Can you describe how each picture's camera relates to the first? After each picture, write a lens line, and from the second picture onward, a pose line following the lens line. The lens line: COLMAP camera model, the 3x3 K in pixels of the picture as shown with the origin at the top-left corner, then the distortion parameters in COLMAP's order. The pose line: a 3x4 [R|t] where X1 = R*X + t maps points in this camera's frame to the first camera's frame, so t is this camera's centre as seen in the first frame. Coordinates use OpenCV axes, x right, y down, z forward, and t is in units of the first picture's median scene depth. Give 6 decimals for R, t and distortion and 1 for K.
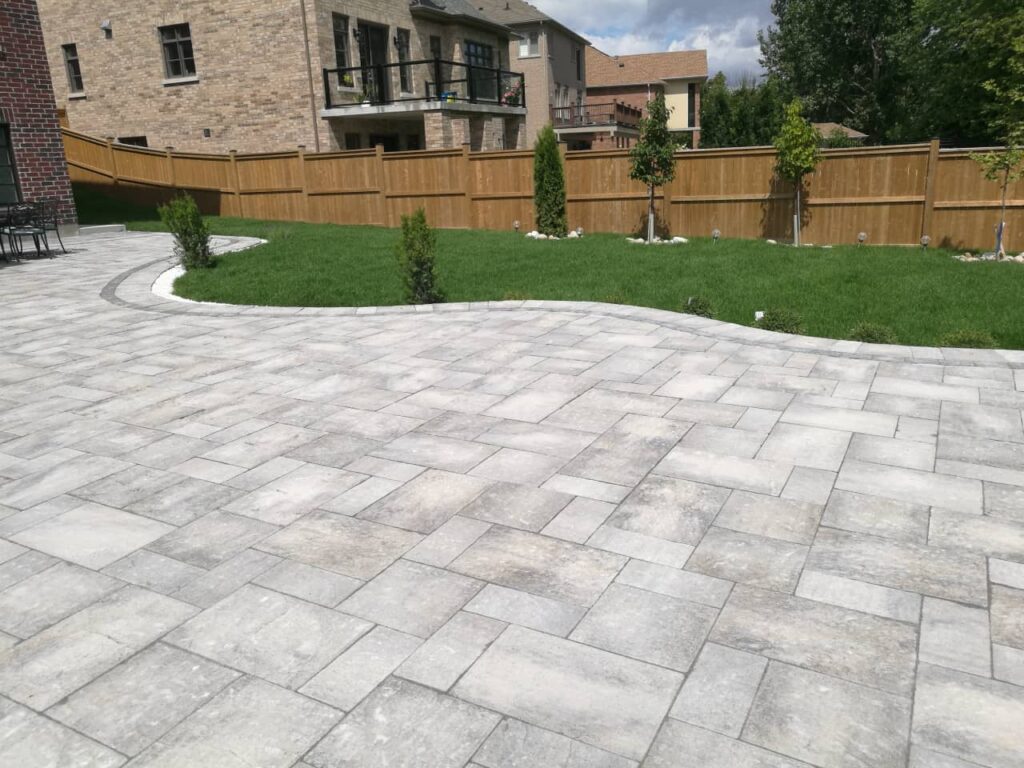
lens RADIAL K [[819.5, 0, 501.4], [0, 819.5, 378.1], [0, 0, 1]] dist [-0.056844, 0.091796]
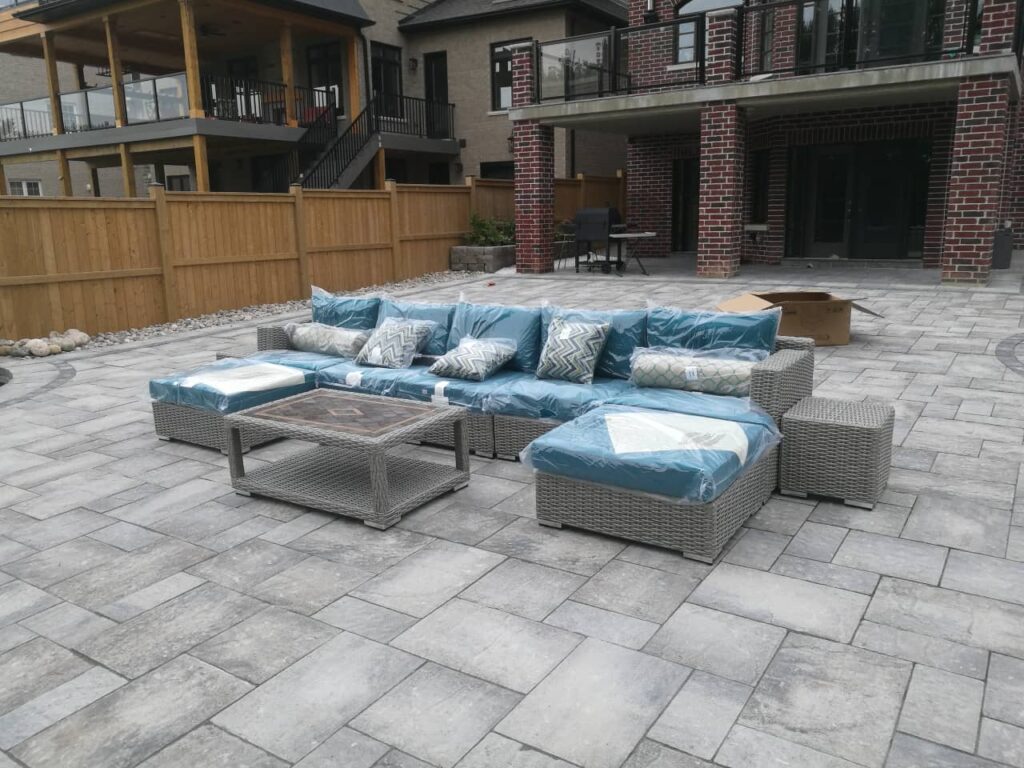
lens RADIAL K [[805.2, 0, 507.0], [0, 805.2, 380.2], [0, 0, 1]] dist [-0.006260, 0.011318]
pose [[-0.088936, 0.249921, -0.964173, 0.183522], [-0.234187, 0.935626, 0.264123, -0.058273], [0.968115, 0.249287, -0.024683, 0.183923]]
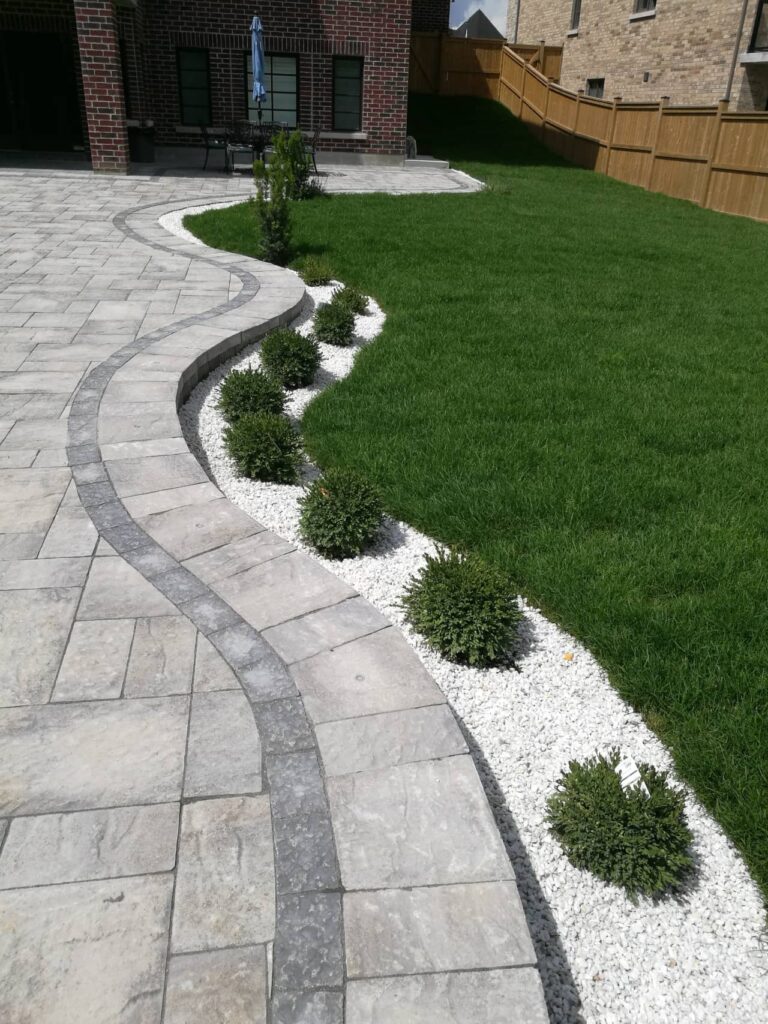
lens RADIAL K [[805.2, 0, 400.4], [0, 805.2, 513.4], [0, 0, 1]] dist [-0.006260, 0.011318]
pose [[0.614404, 0.411052, -0.673456, 0.314732], [-0.268496, 0.911551, 0.311423, -0.062207], [0.741901, -0.010519, 0.670427, 0.180790]]
